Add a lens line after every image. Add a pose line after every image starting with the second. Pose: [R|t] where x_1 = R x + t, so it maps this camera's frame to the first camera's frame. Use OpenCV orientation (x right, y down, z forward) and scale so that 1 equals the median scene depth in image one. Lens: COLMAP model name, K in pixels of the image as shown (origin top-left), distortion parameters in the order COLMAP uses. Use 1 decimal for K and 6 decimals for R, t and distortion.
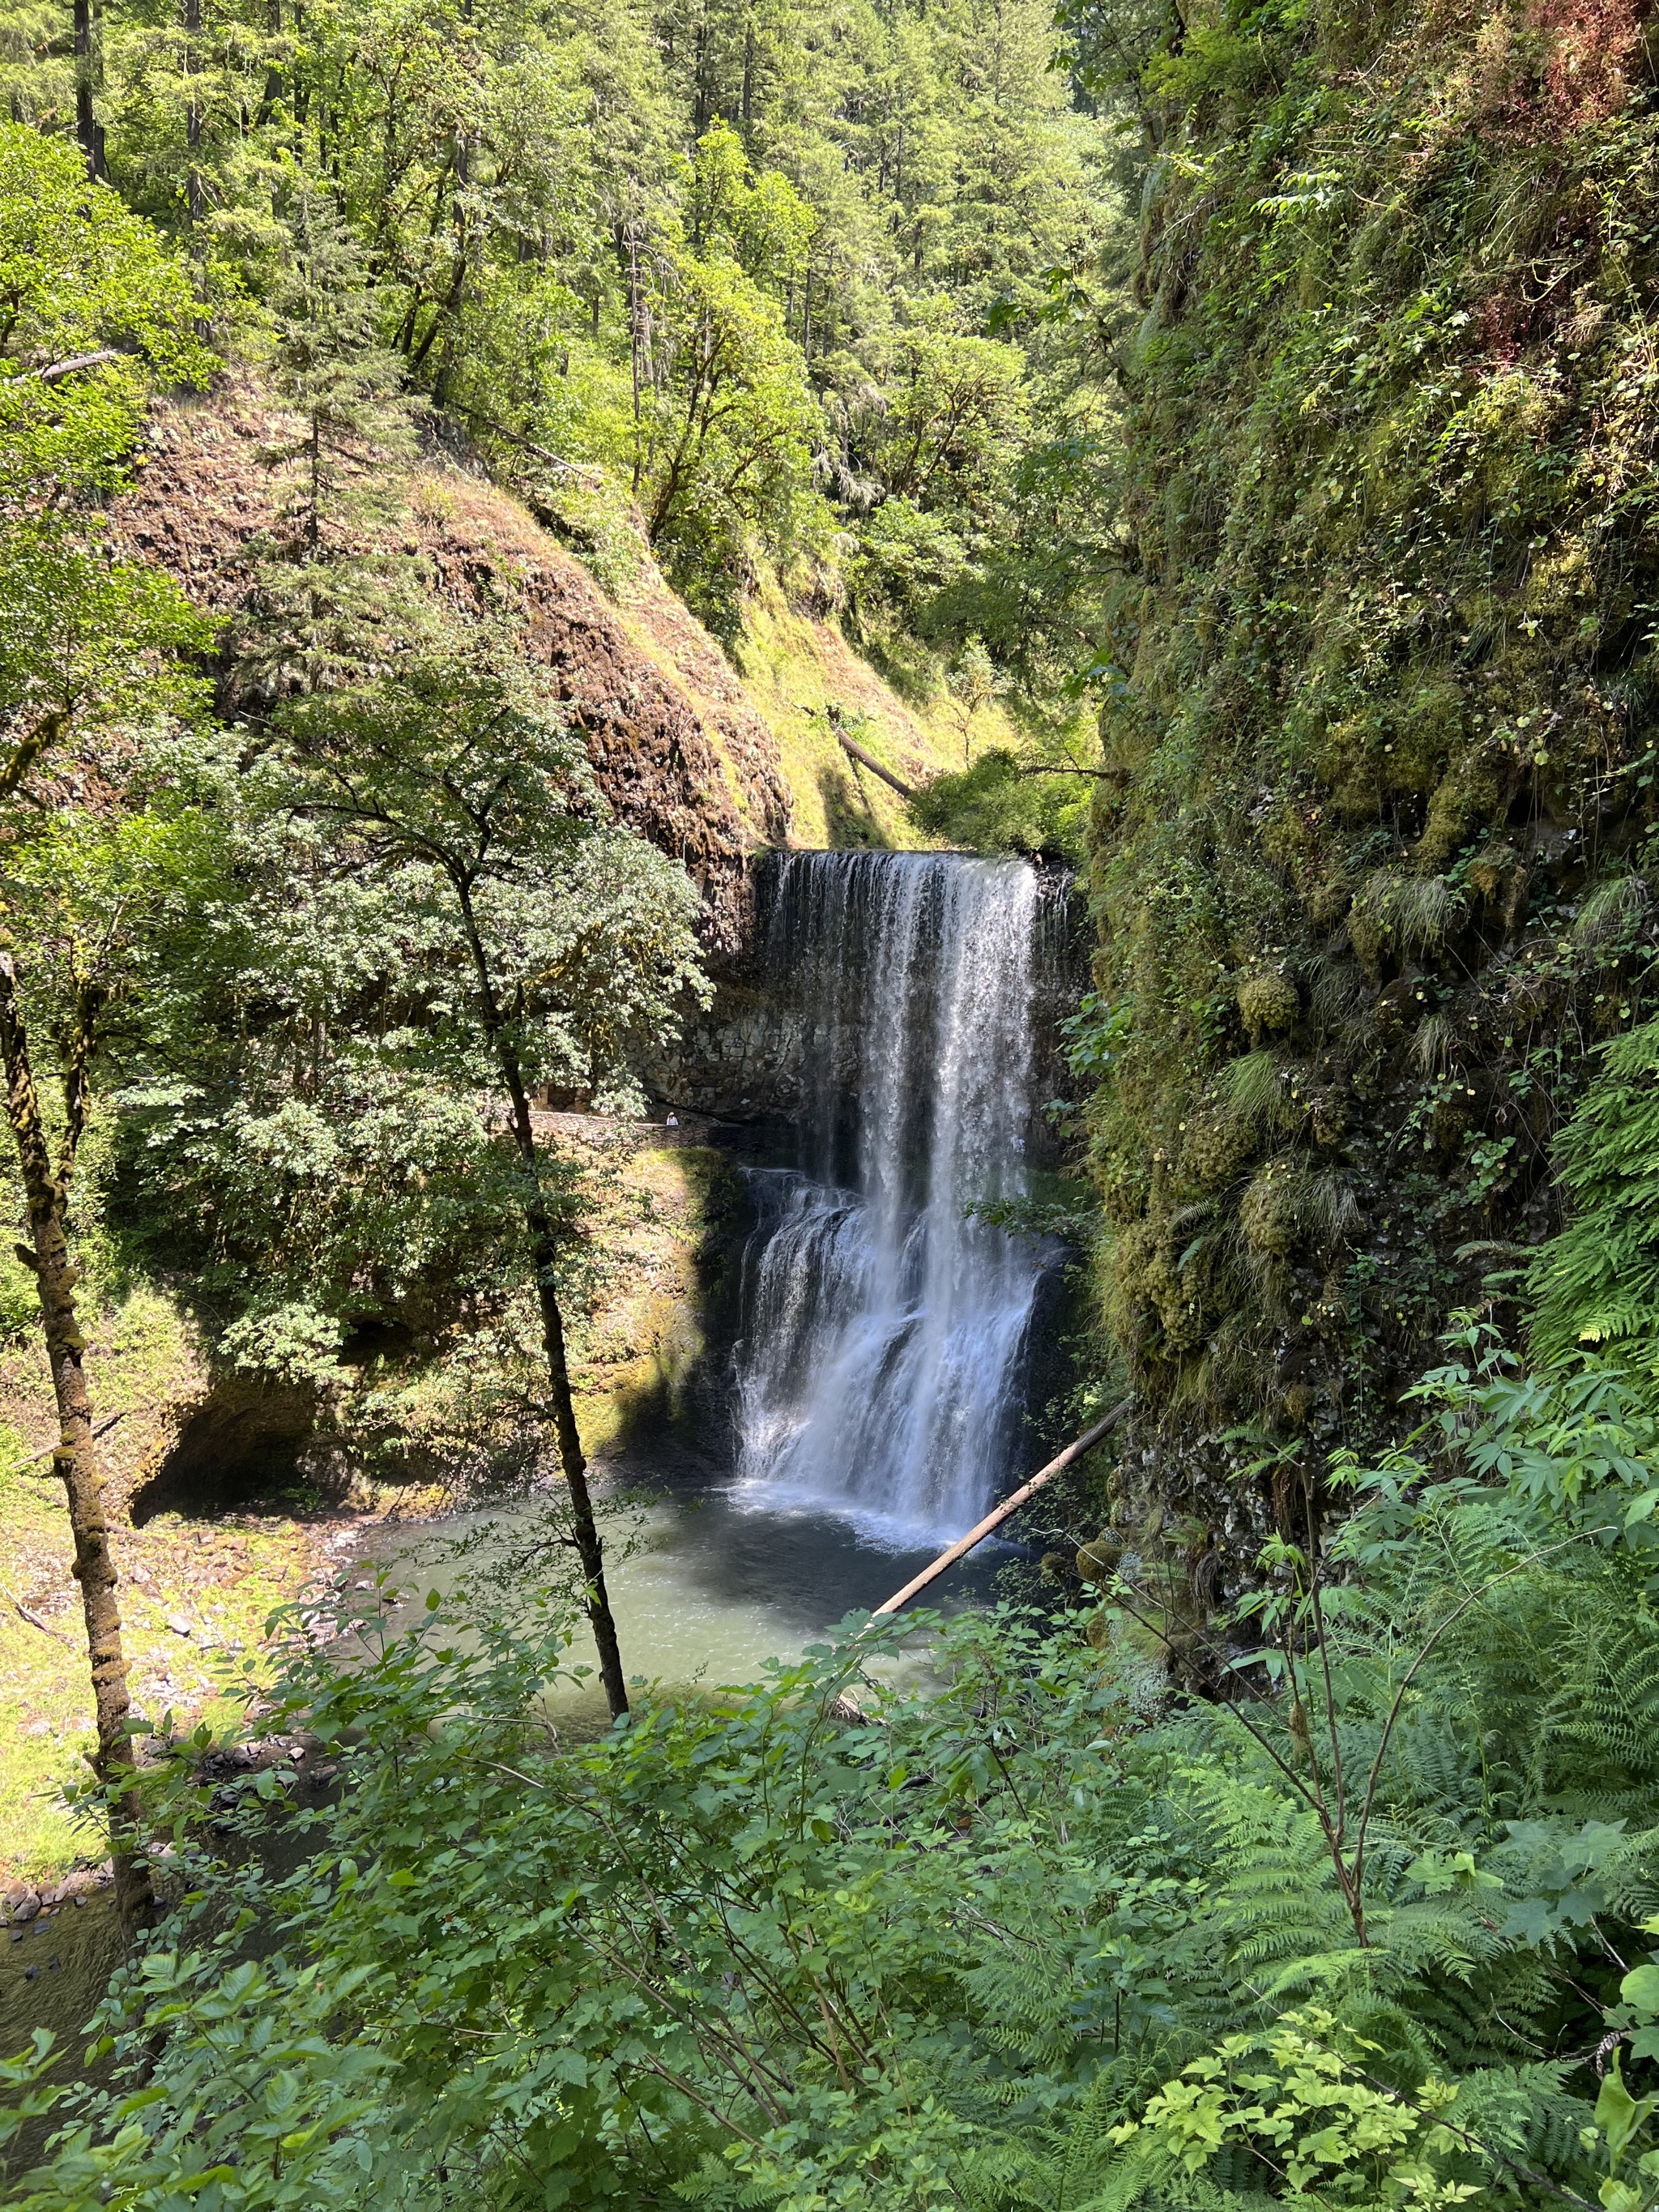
lens RADIAL K [[1647.3, 0, 820.2], [0, 1647.3, 1108.3], [0, 0, 1]] dist [0.048471, -0.036375]
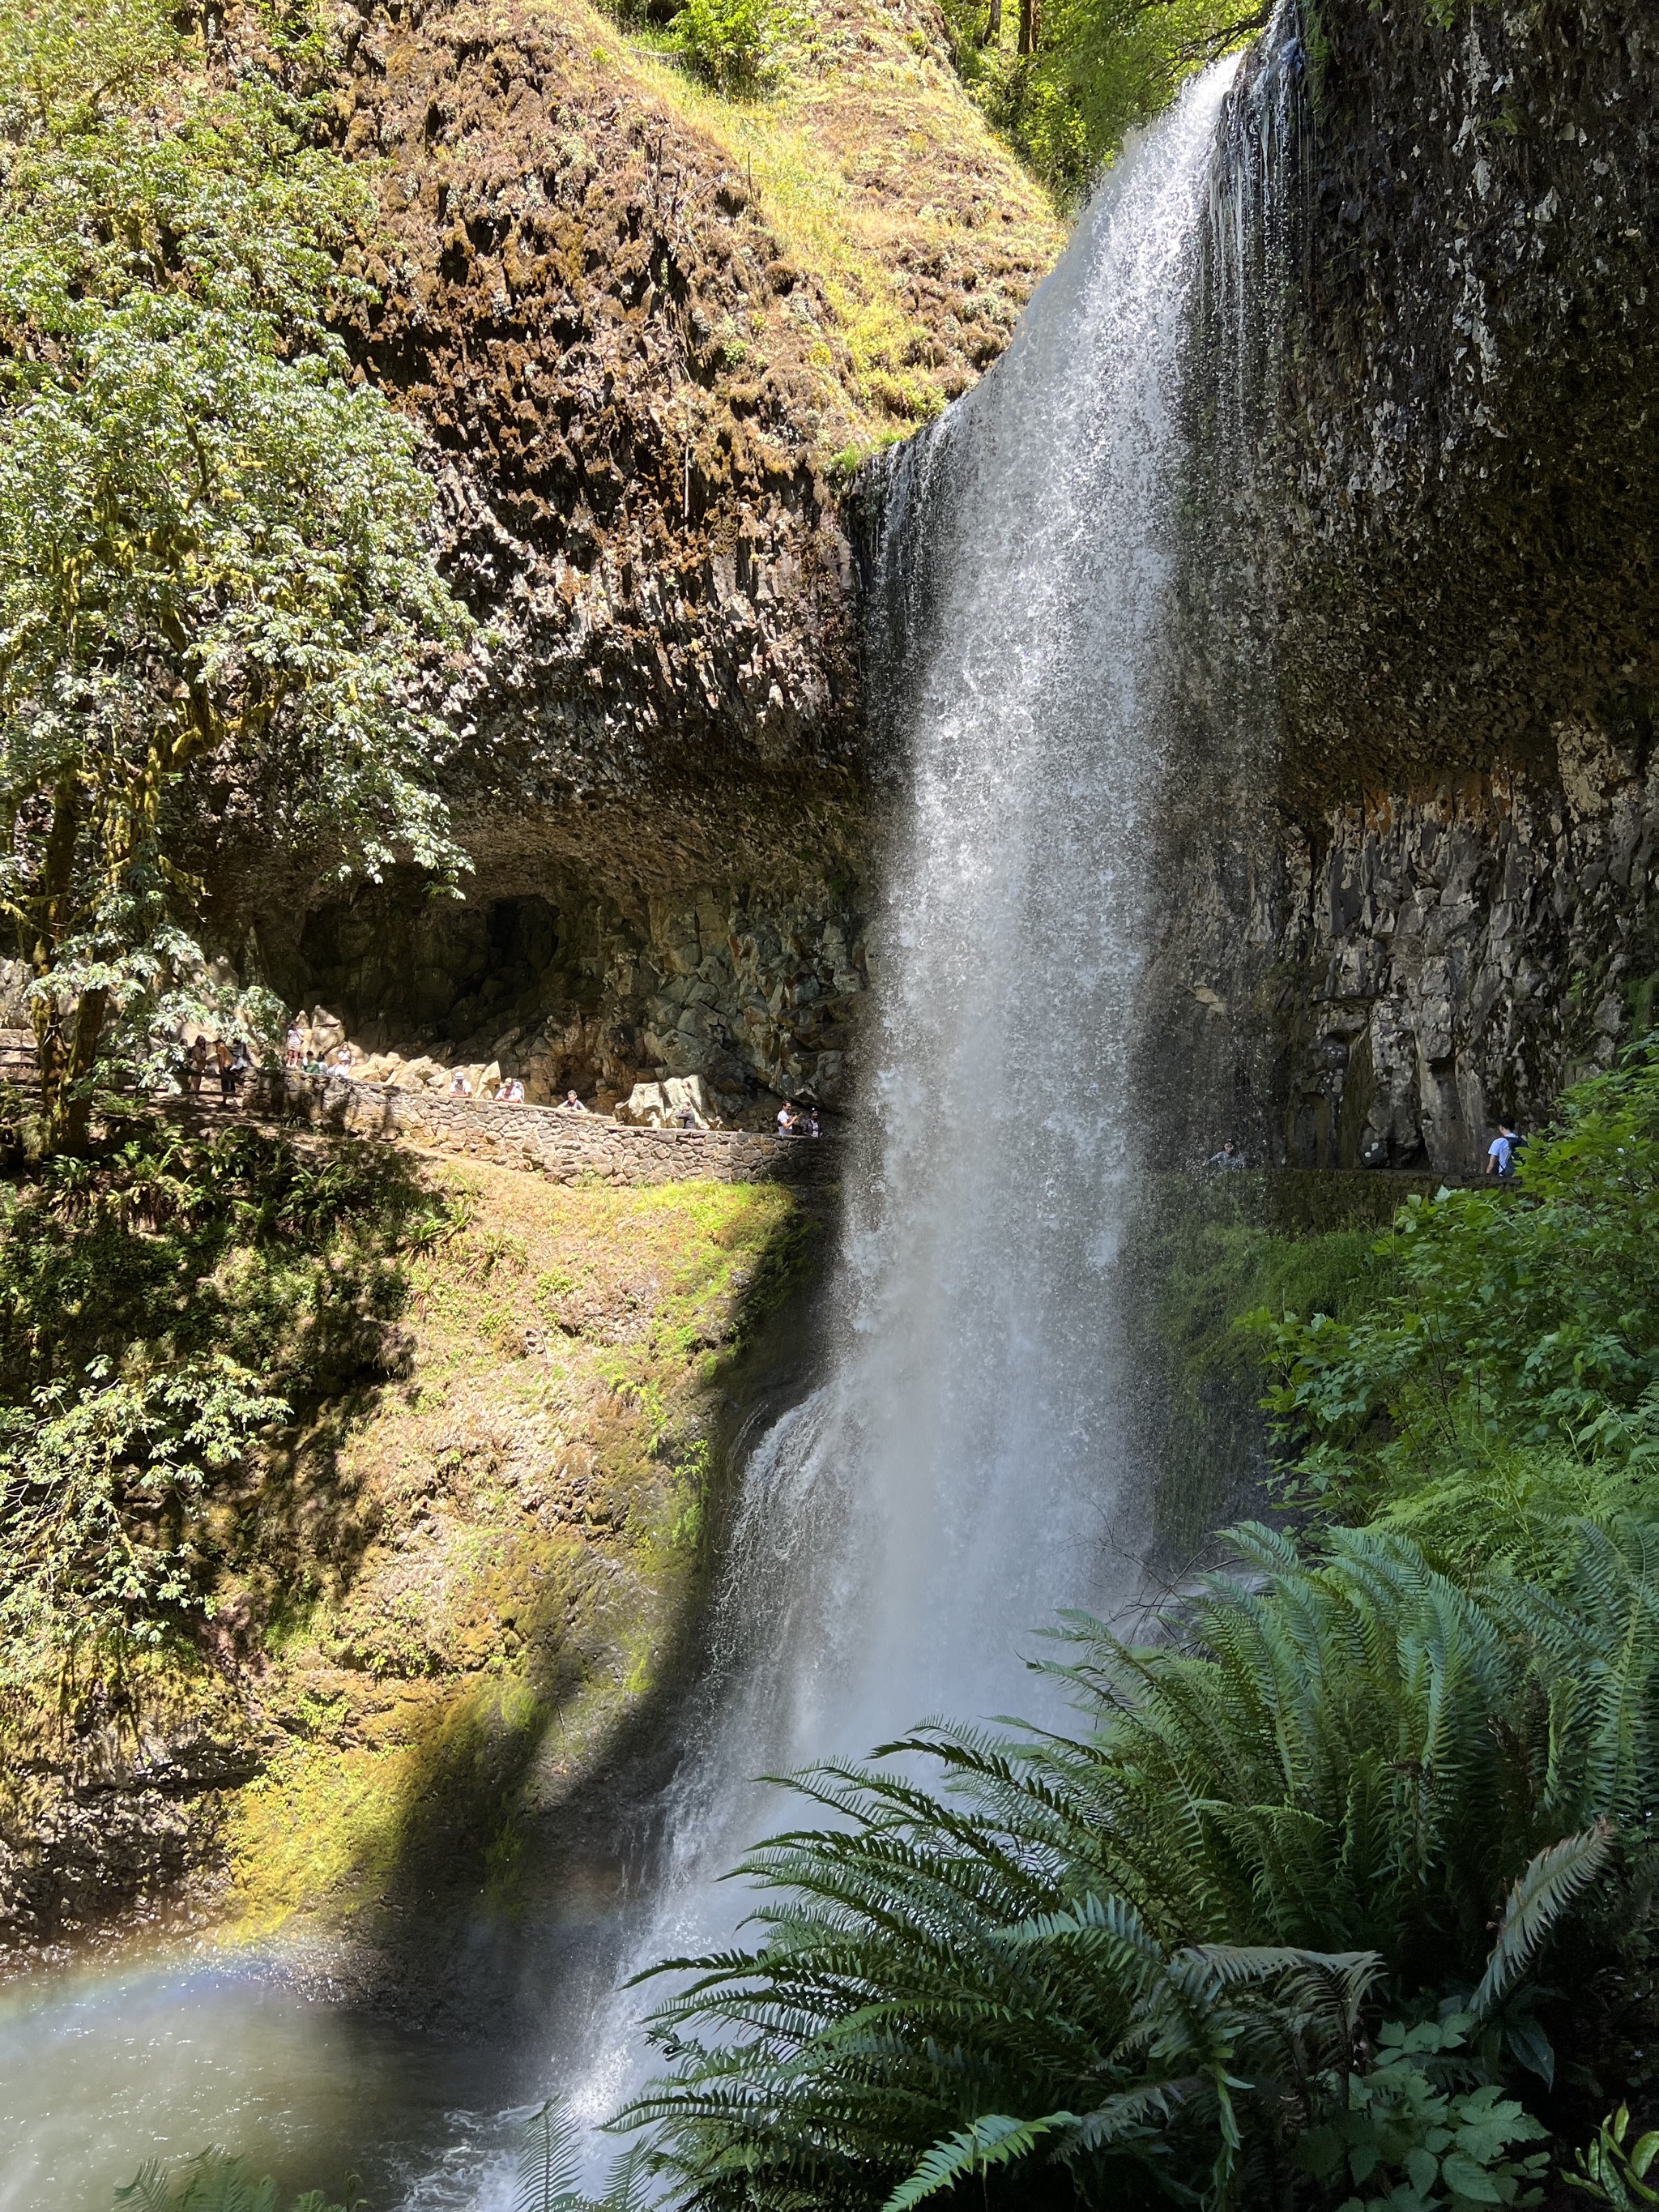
lens RADIAL K [[1647.3, 0, 837.2], [0, 1647.3, 1089.0], [0, 0, 1]] dist [0.048471, -0.036375]
pose [[0.788372, -0.027798, -0.614571, 0.218536], [-0.043095, 0.994029, -0.100243, 0.045264], [0.613688, 0.105514, 0.782467, 0.722565]]
